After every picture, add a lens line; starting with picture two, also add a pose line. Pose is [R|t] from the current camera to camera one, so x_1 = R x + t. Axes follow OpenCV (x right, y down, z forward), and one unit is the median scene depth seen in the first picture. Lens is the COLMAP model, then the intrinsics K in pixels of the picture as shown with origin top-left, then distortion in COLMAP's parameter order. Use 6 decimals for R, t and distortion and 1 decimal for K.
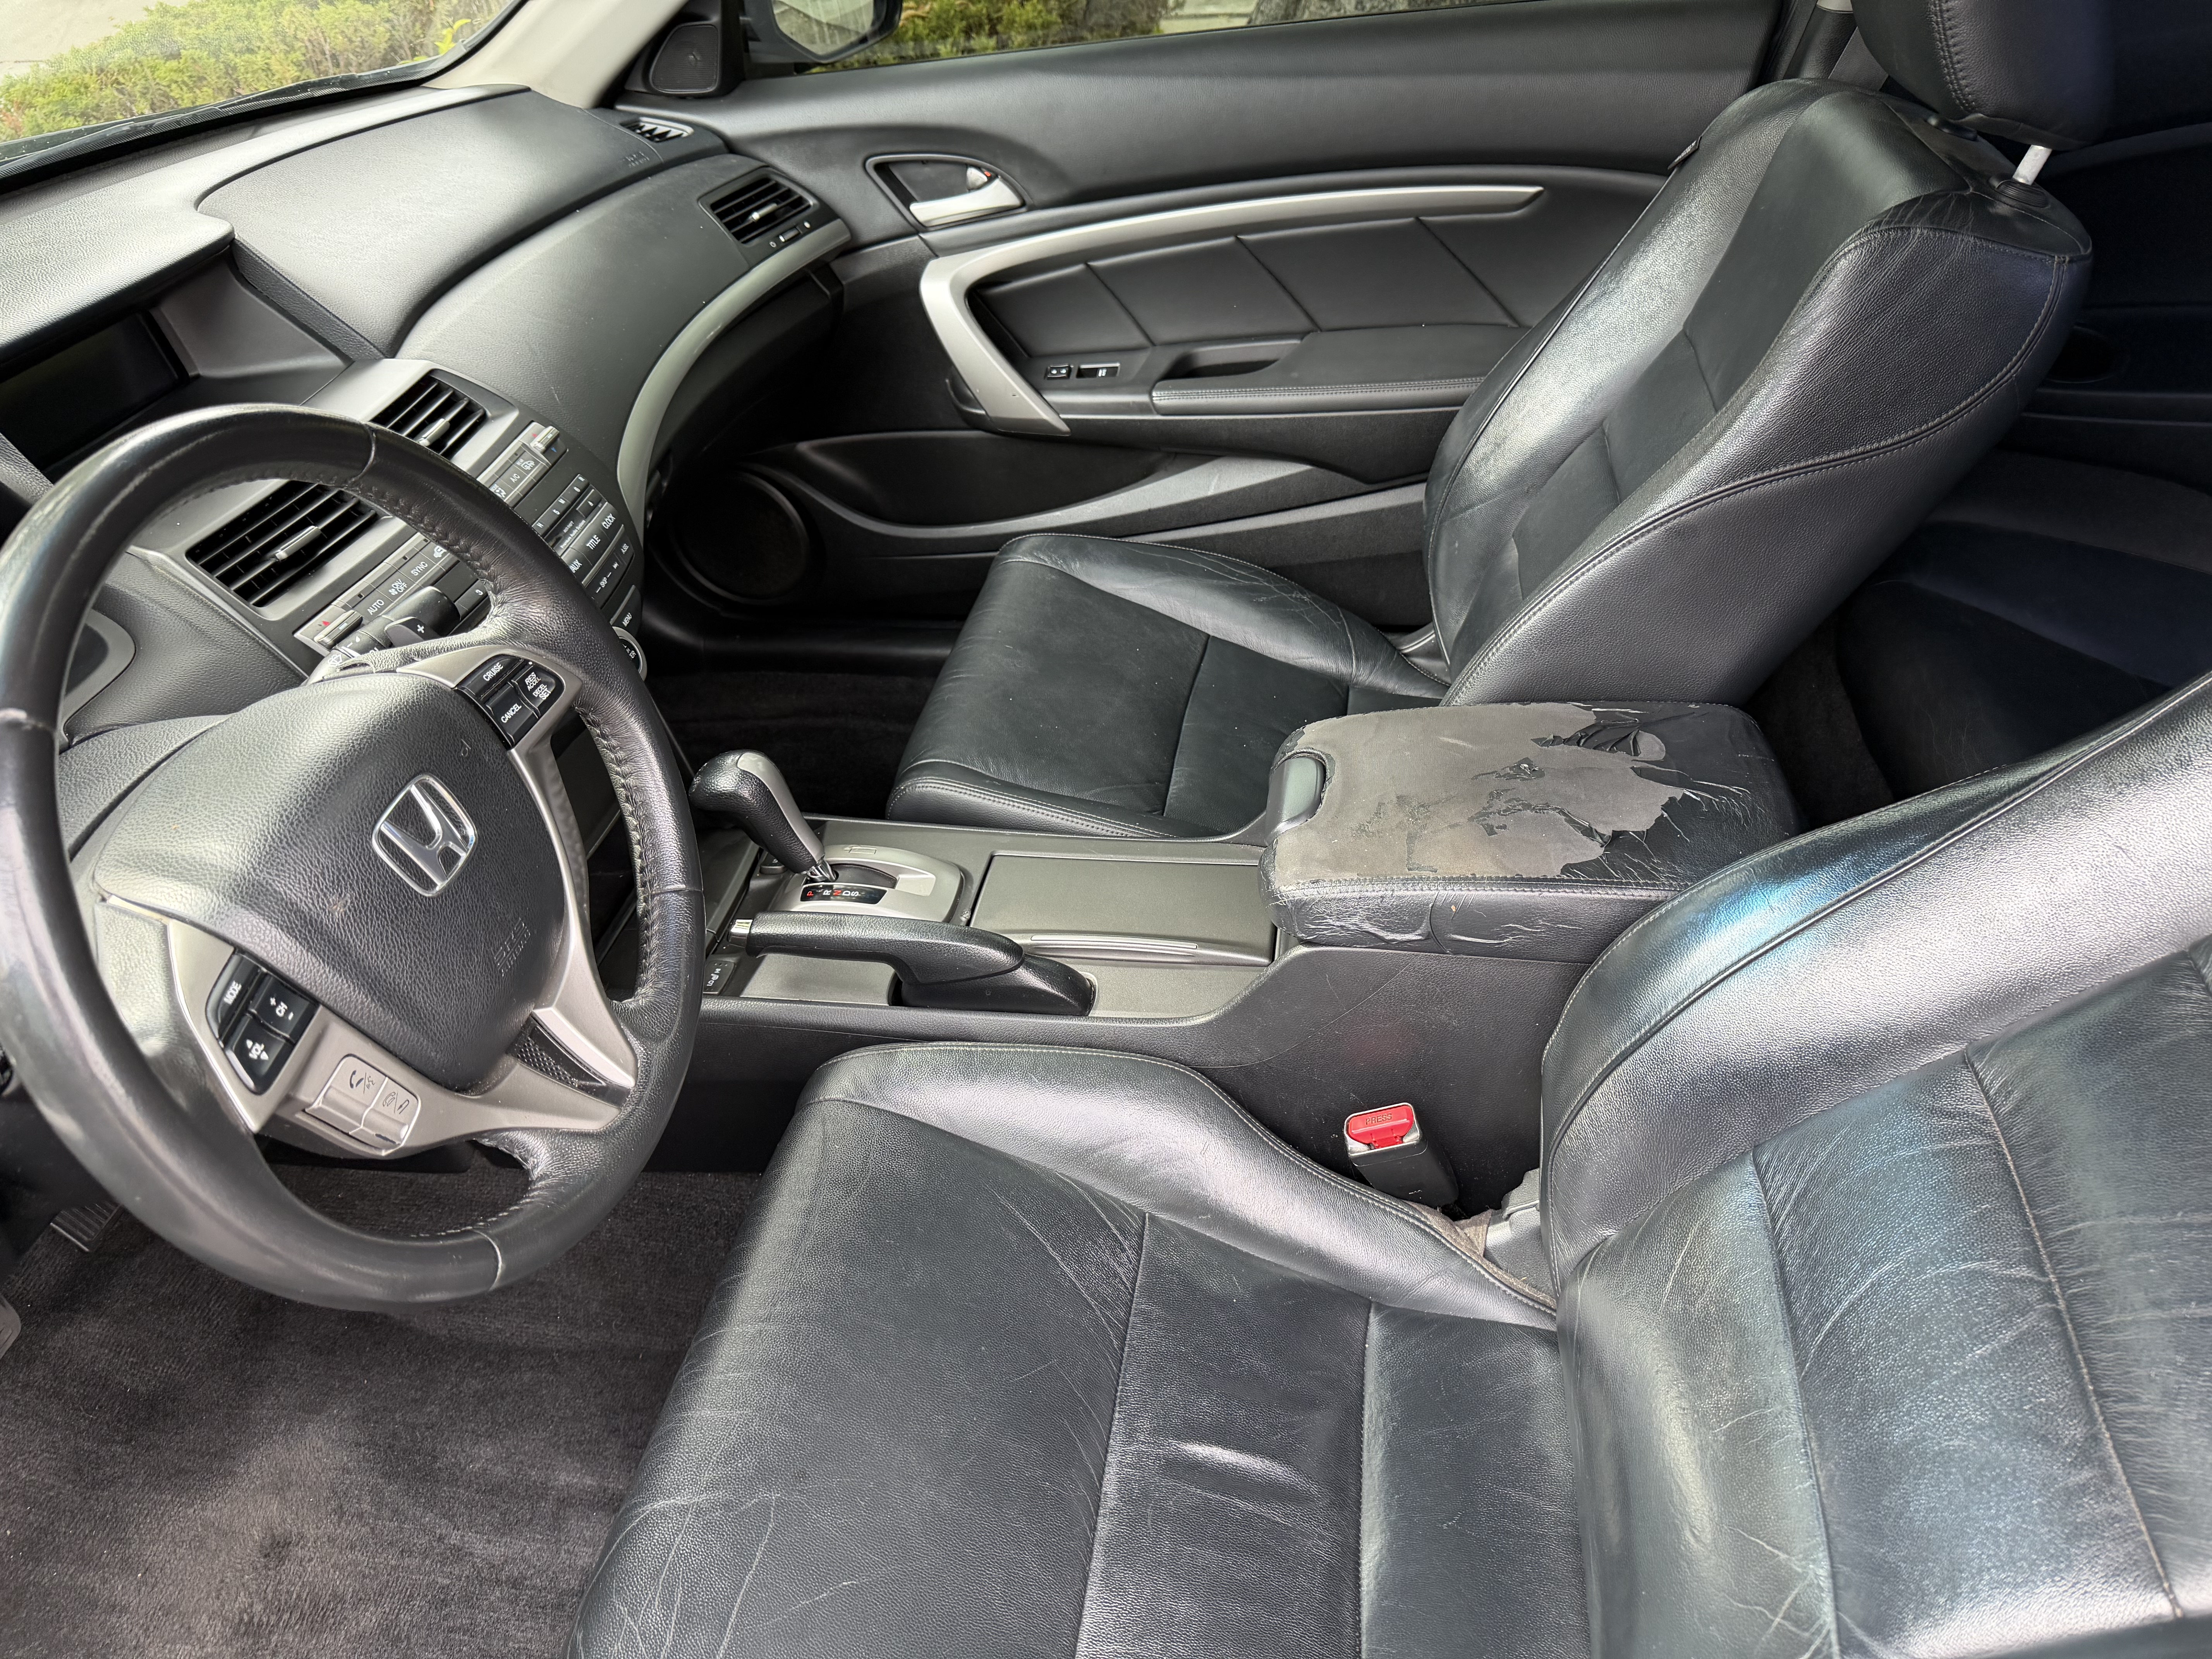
lens RADIAL K [[1571.2, 0, 1106.0], [0, 1571.2, 829.5], [0, 0, 1]] dist [-0.144018, 0.088483]
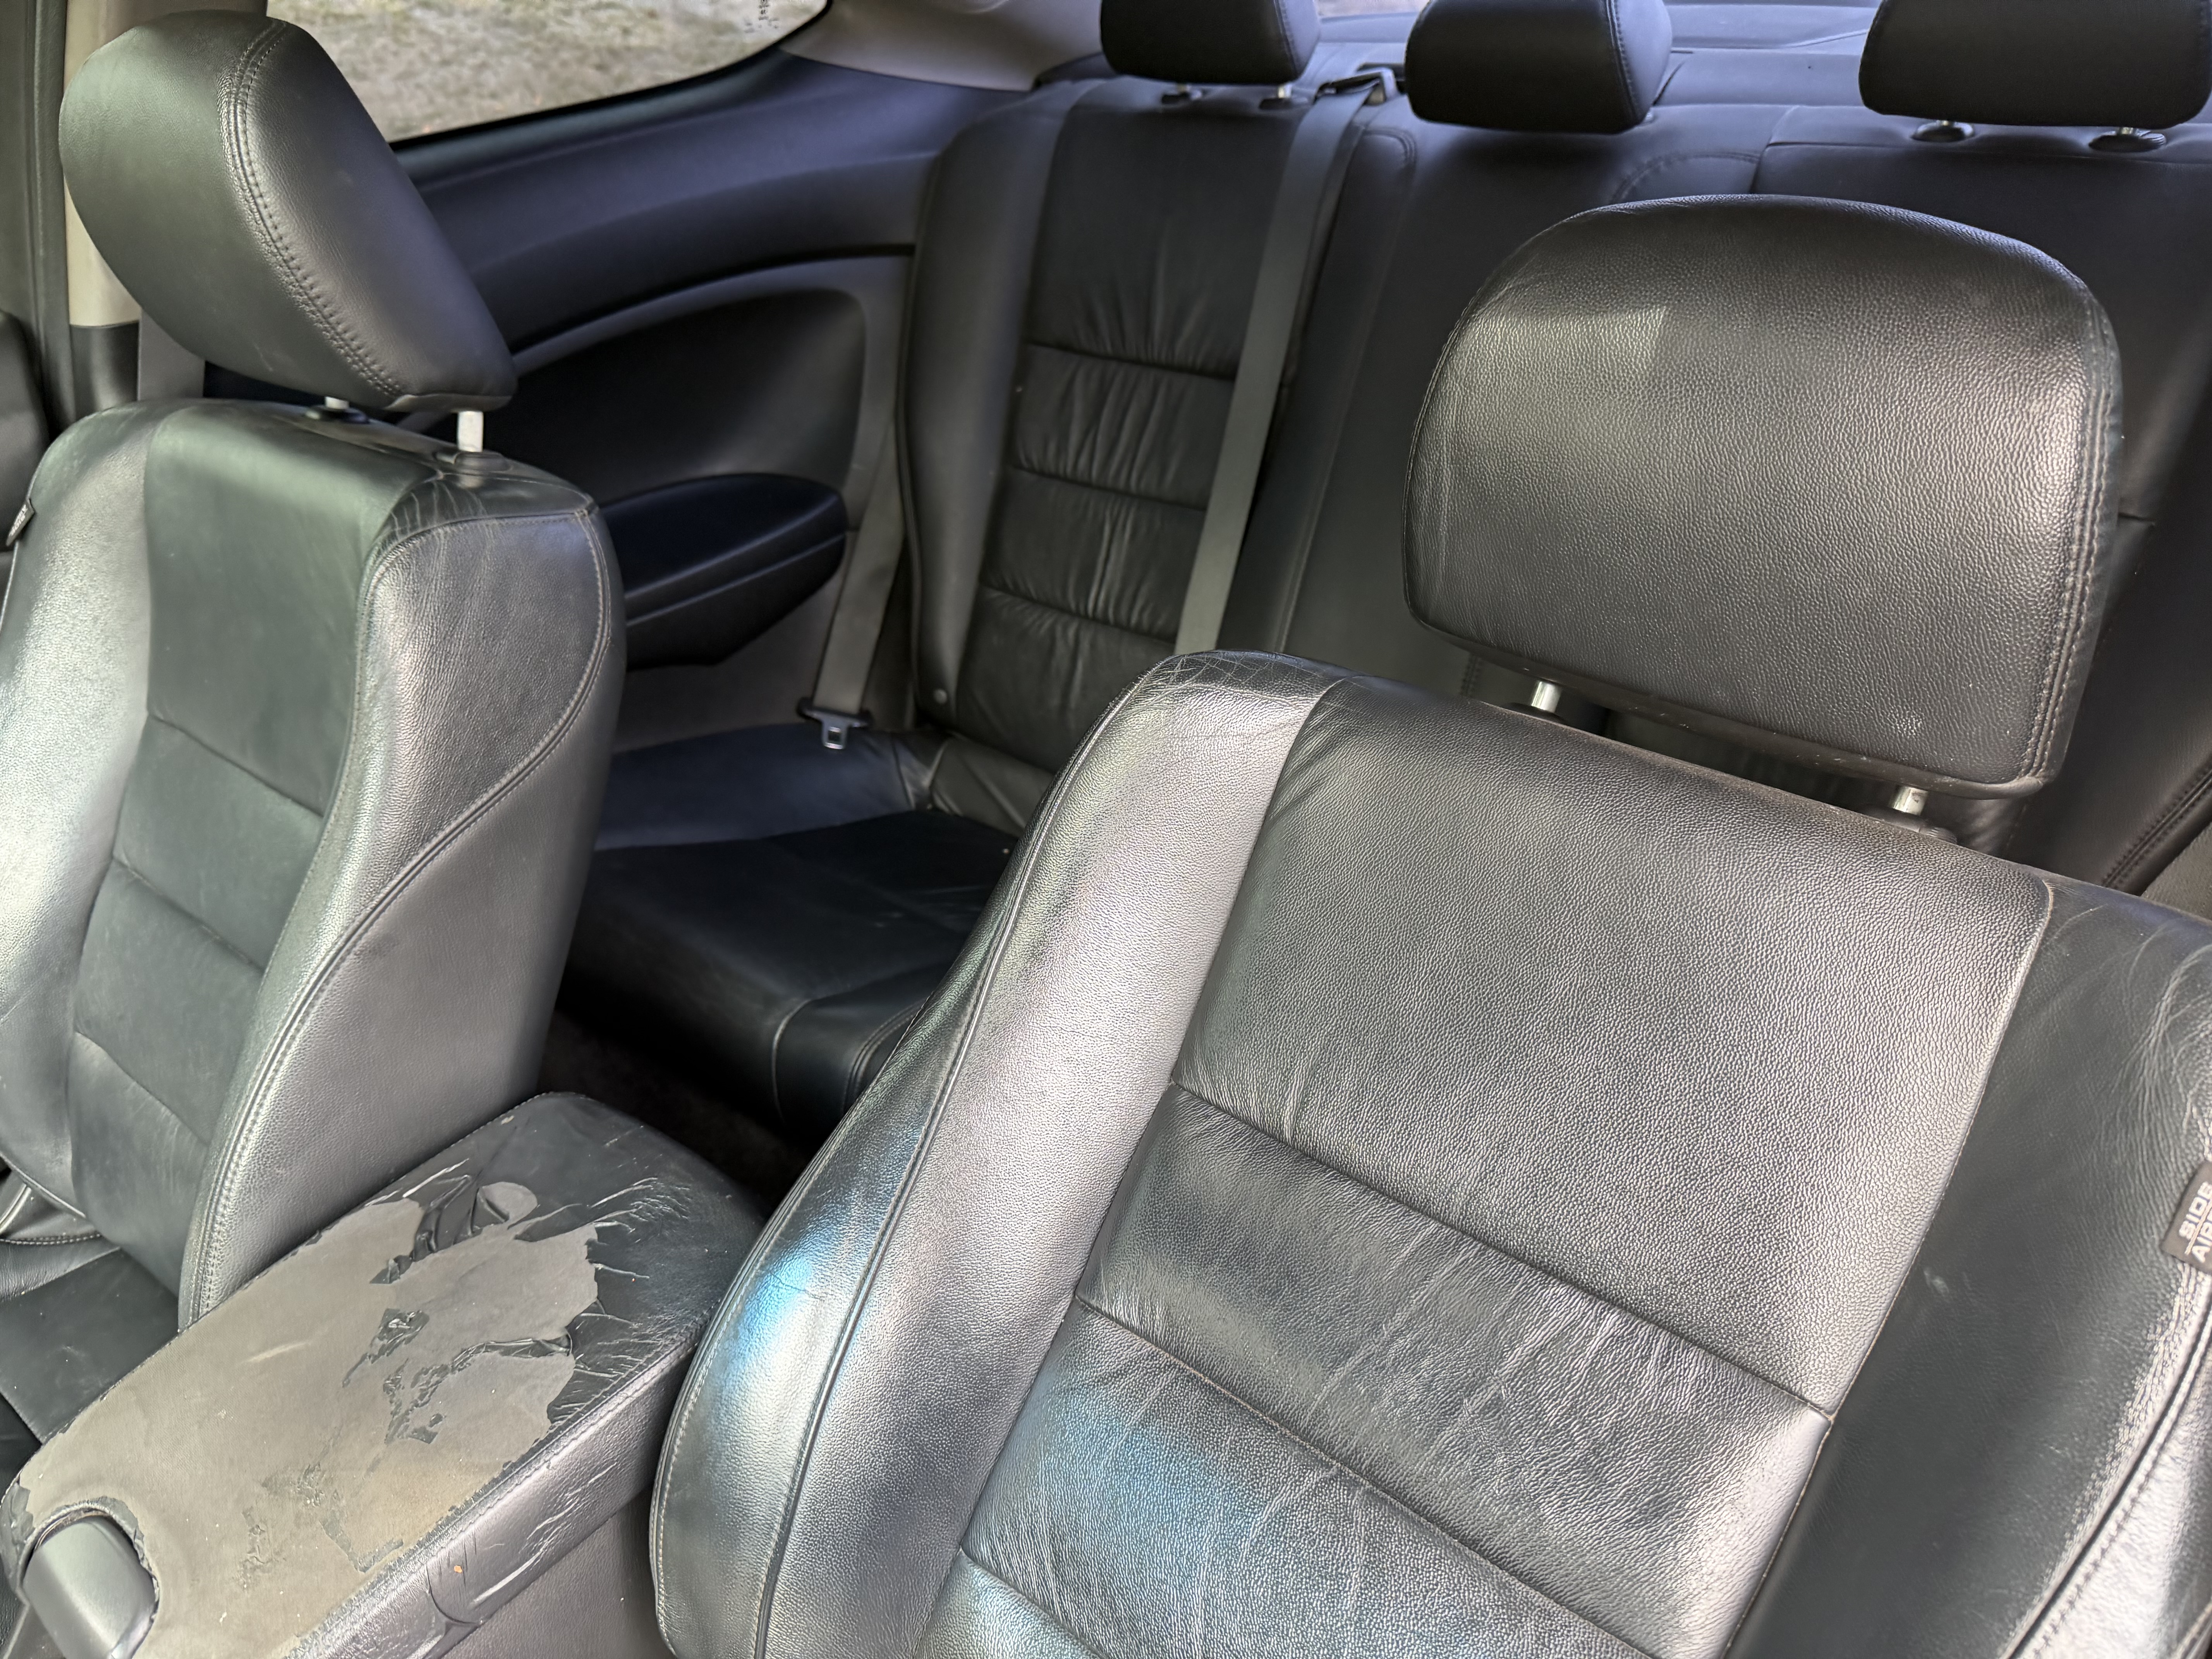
lens RADIAL K [[1612.3, 0, 1103.3], [0, 1612.3, 881.2], [0, 0, 1]] dist [-0.011471, 0.093254]
pose [[0.558166, -0.420592, 0.715229, -0.008495], [0.532041, 0.842888, 0.080457, -0.106854], [-0.636697, 0.335623, 0.694243, 0.180745]]
